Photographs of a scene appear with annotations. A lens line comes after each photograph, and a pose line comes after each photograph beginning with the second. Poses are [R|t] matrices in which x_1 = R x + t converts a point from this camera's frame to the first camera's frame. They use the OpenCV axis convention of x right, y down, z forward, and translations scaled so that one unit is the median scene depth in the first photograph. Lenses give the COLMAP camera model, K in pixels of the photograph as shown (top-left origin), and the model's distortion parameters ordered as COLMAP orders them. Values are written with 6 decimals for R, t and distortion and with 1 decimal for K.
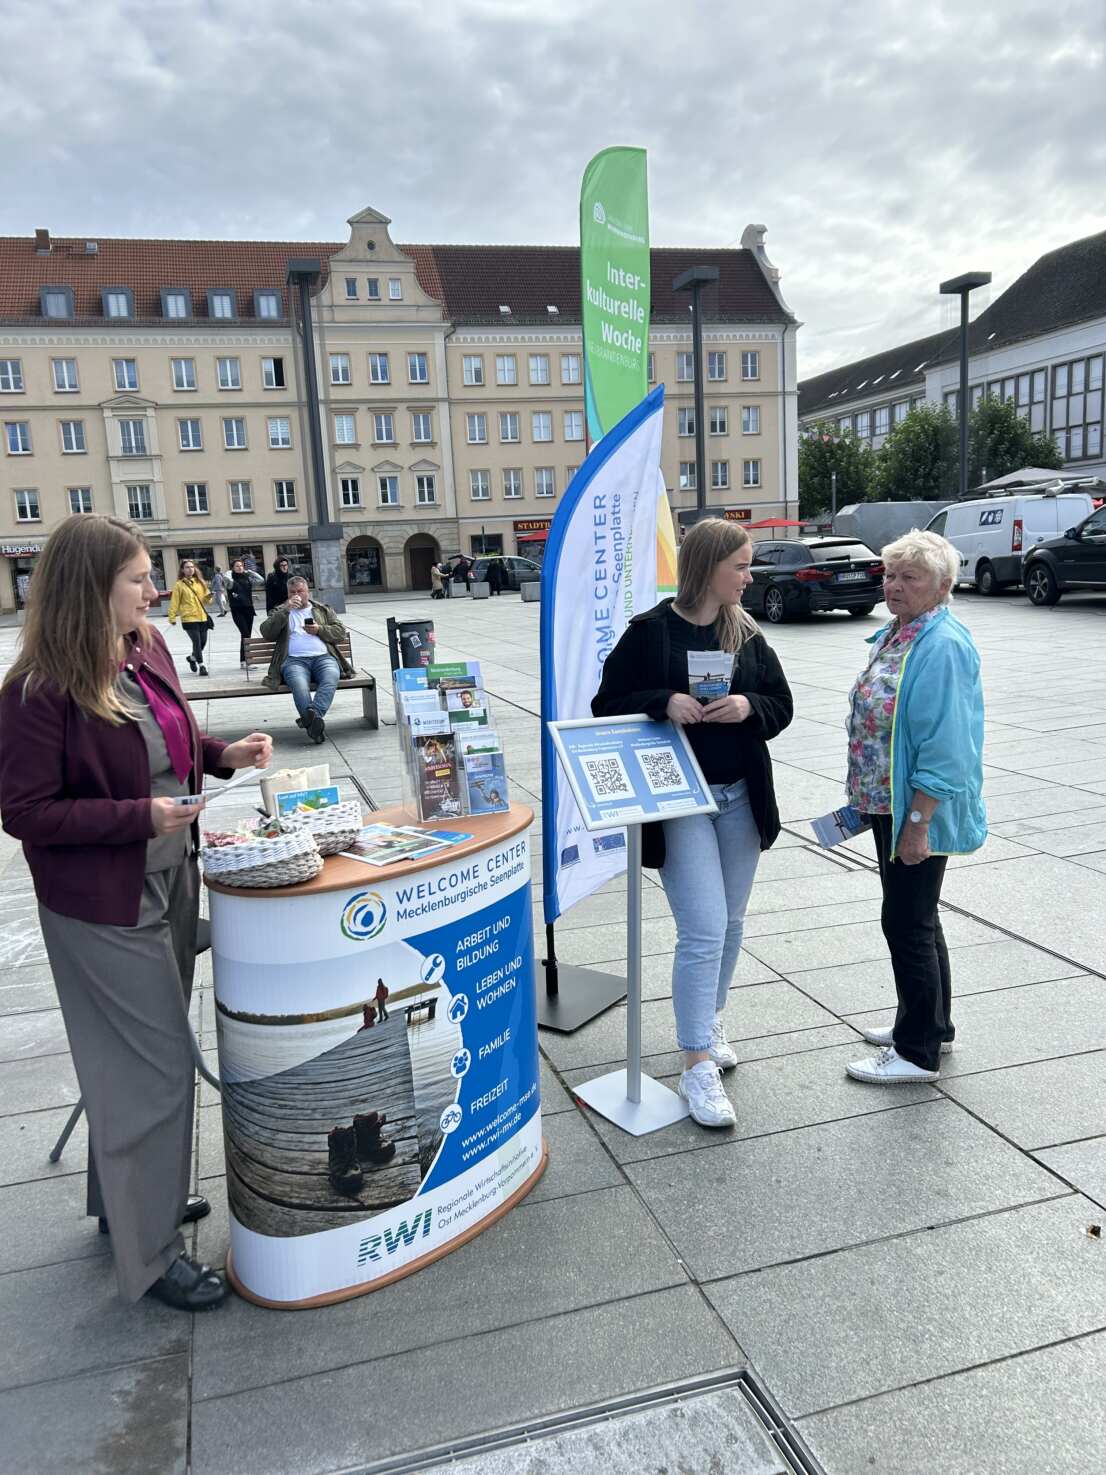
lens RADIAL K [[1108.2, 0, 548.6], [0, 1108.2, 730.1], [0, 0, 1]] dist [0.055651, -0.070696]
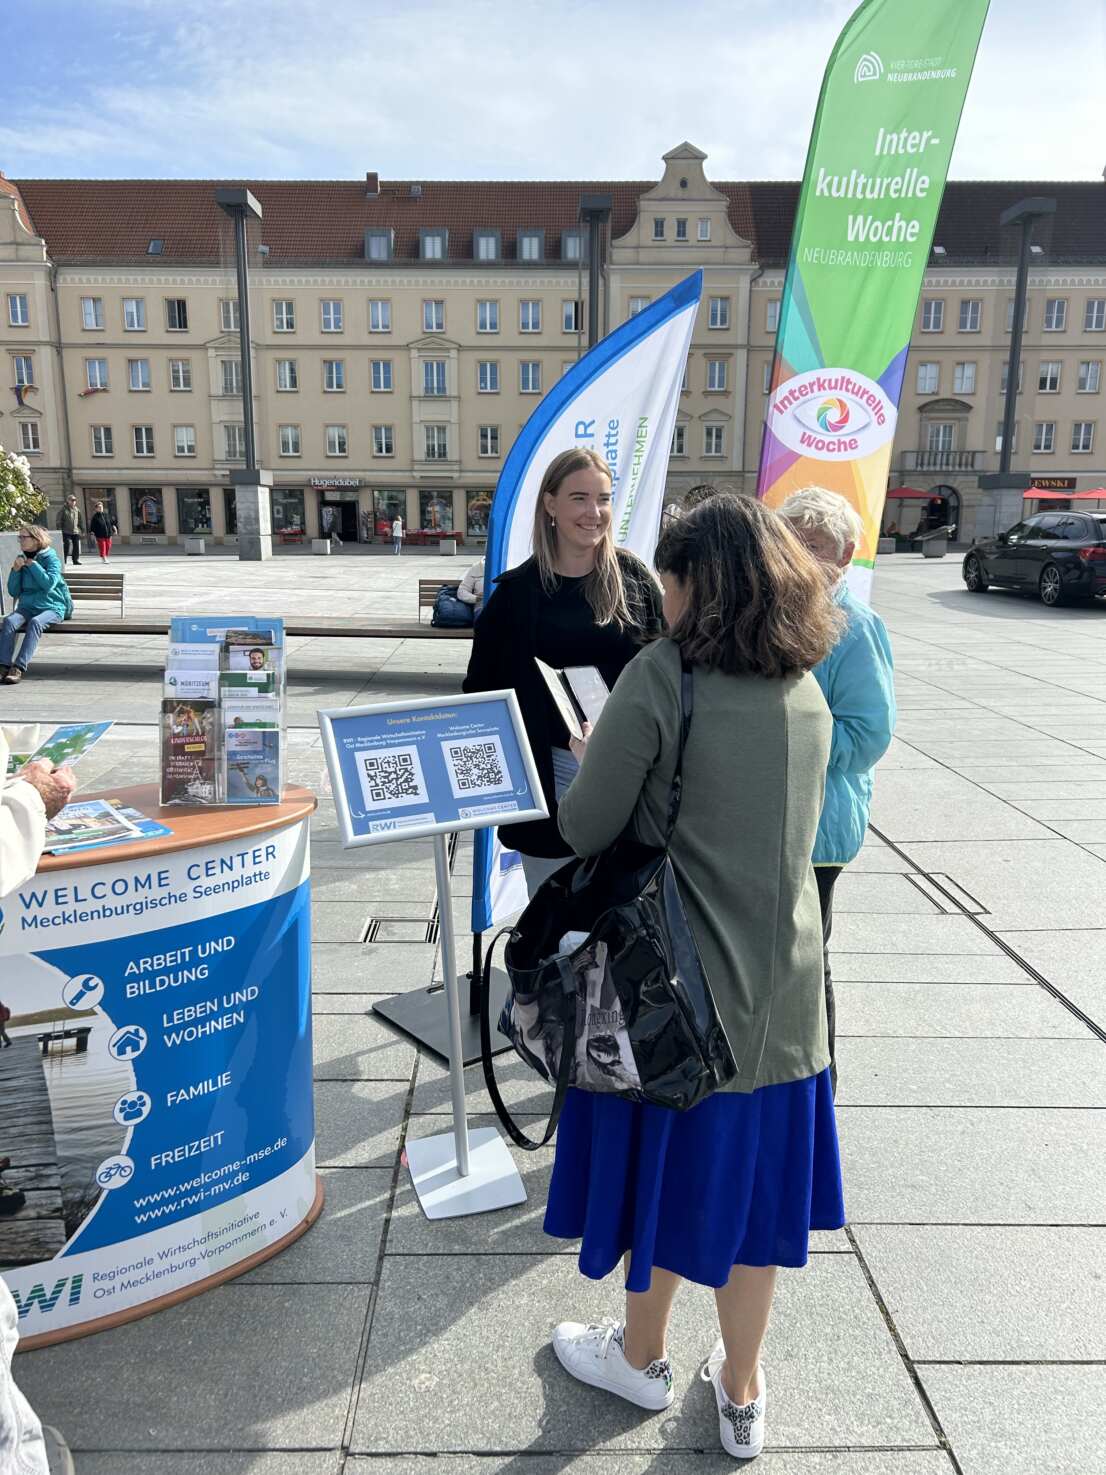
lens RADIAL K [[1113.3, 0, 554.1], [0, 1113.3, 746.4], [0, 0, 1]] dist [0.015072, 0.000608]
pose [[0.963449, 0.110185, -0.244185, 0.369939], [-0.096905, 0.993117, 0.065784, -0.043112], [0.249752, -0.039717, 0.967495, 0.290107]]
